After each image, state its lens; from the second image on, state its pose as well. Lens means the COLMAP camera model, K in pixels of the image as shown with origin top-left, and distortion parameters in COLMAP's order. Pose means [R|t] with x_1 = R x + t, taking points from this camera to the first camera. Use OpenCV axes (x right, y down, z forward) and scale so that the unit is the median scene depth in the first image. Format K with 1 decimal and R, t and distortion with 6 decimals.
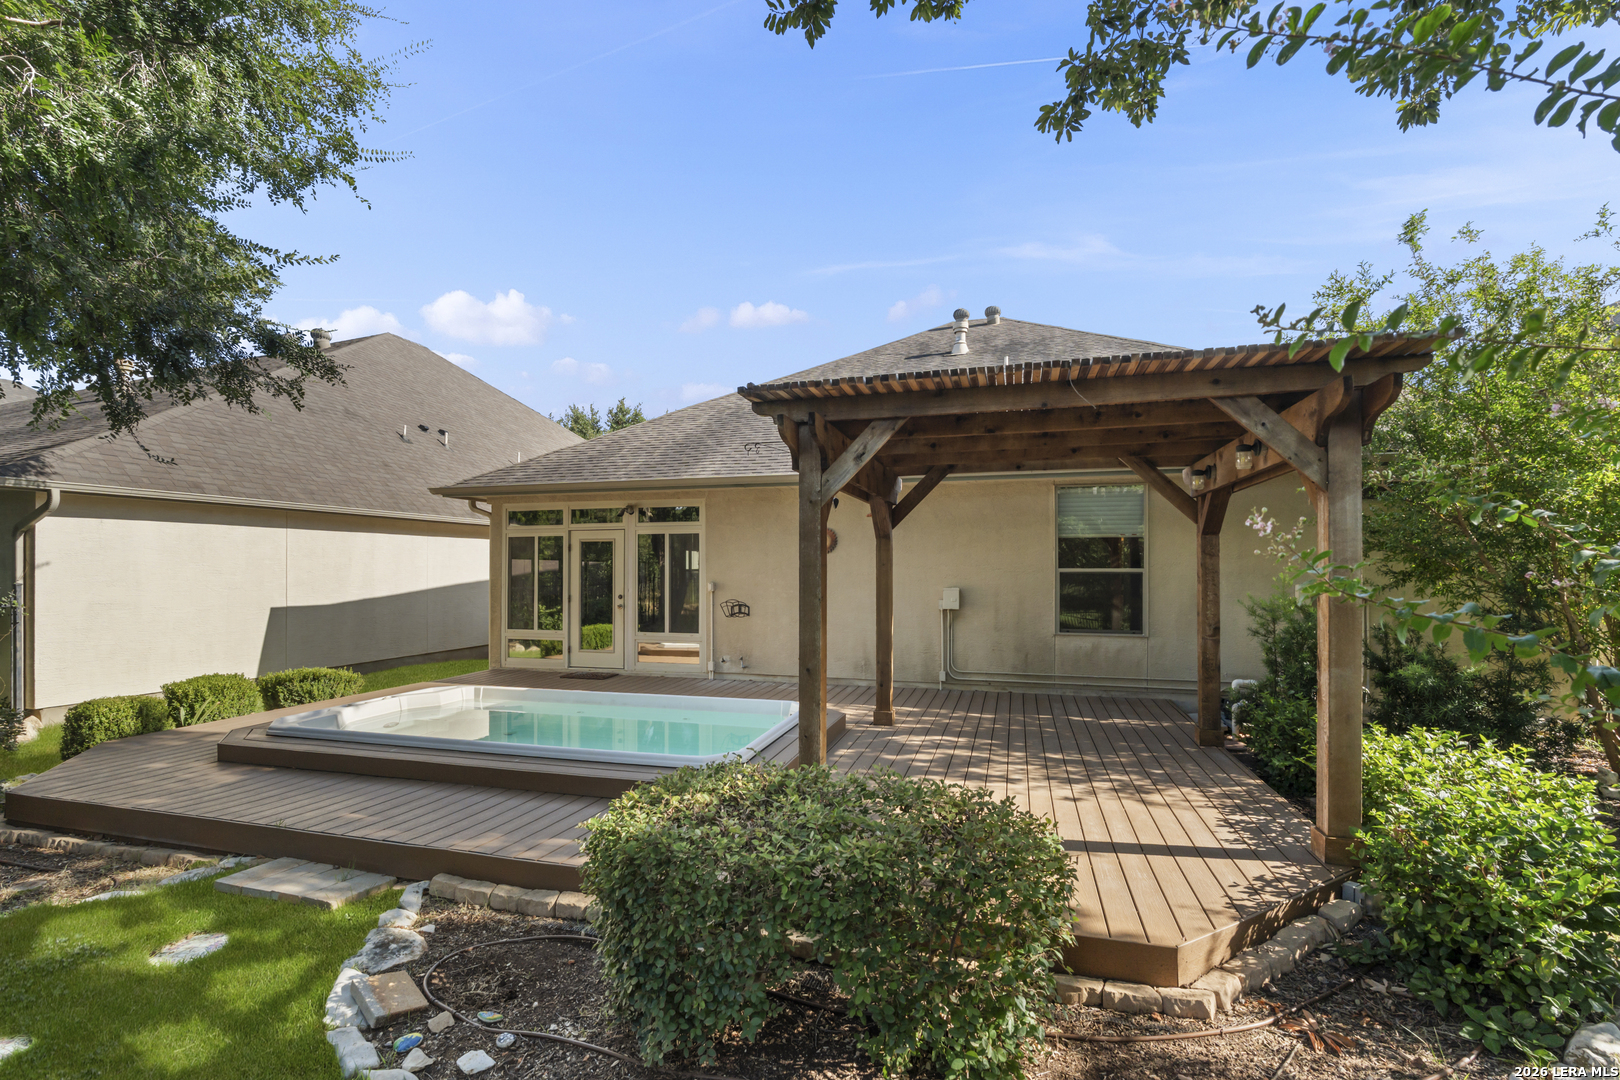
lens RADIAL K [[713.4, 0, 812.9], [0, 713.4, 545.3], [0, 0, 1]] dist [-0.003218, 0.000123]
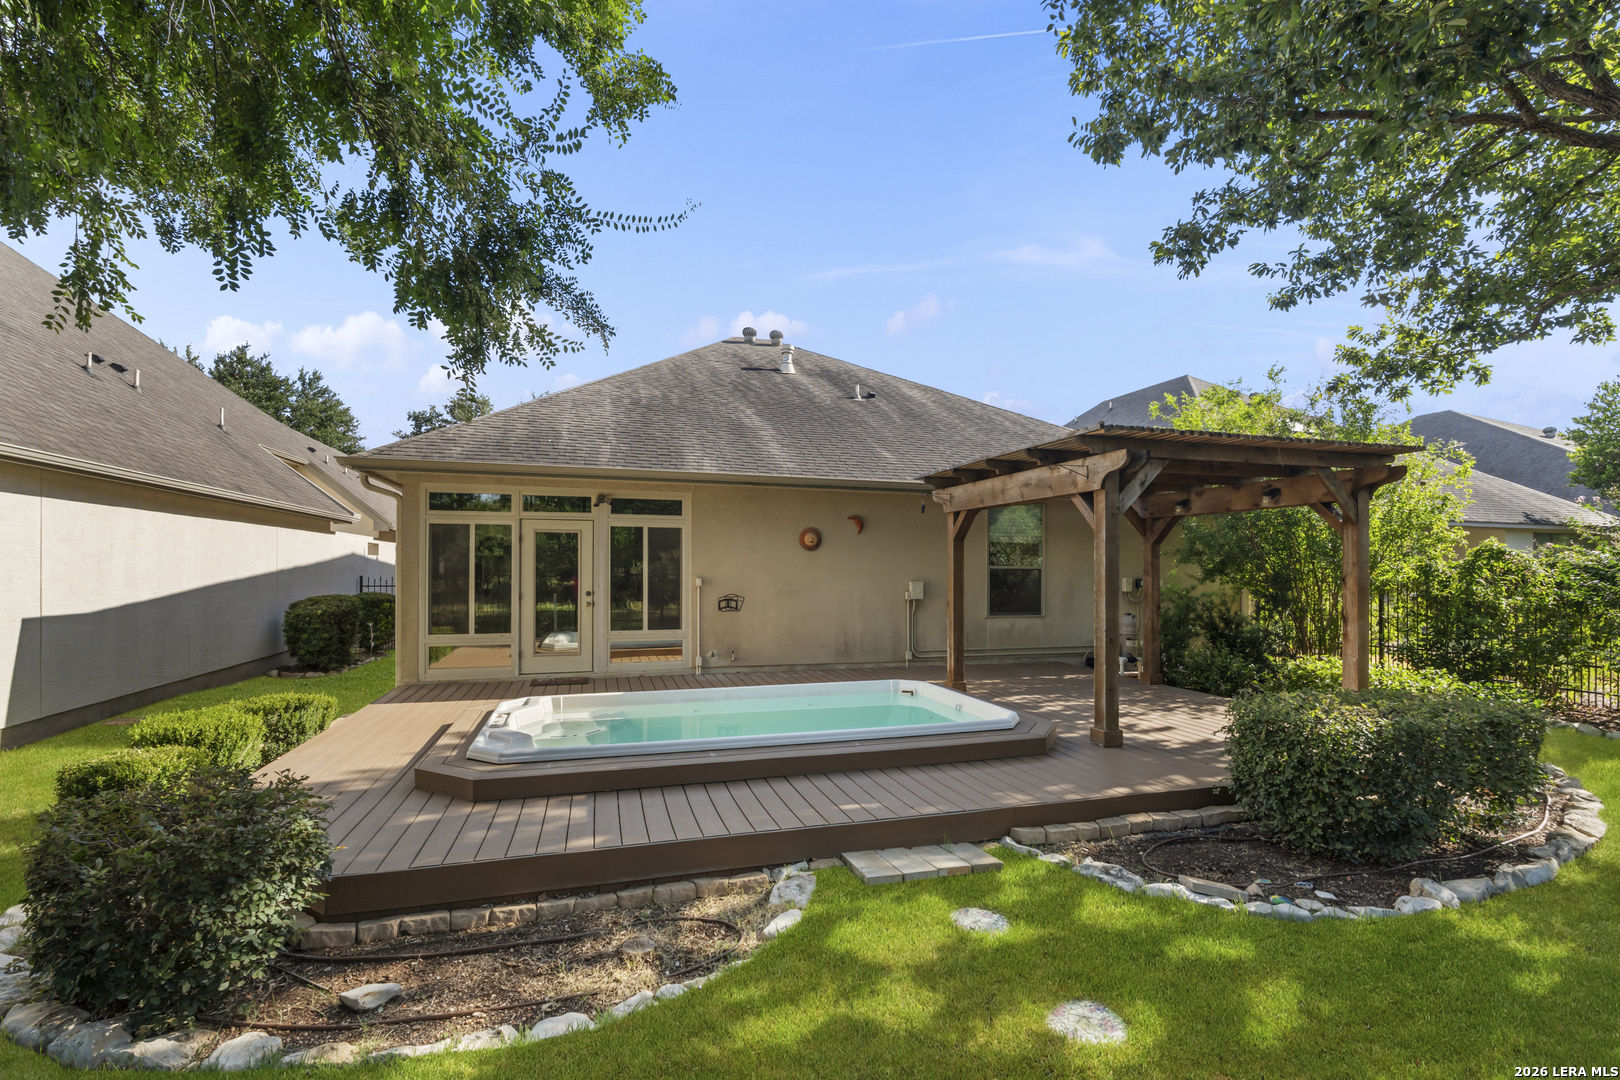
lens RADIAL K [[704.7, 0, 802.1], [0, 704.7, 548.2], [0, 0, 1]] dist [0.000599, 0.000520]
pose [[0.845984, 0.020412, 0.532818, -0.548901], [-0.023188, 0.999730, -0.001483, 0.008752], [-0.532704, -0.011100, 0.846229, 0.088807]]
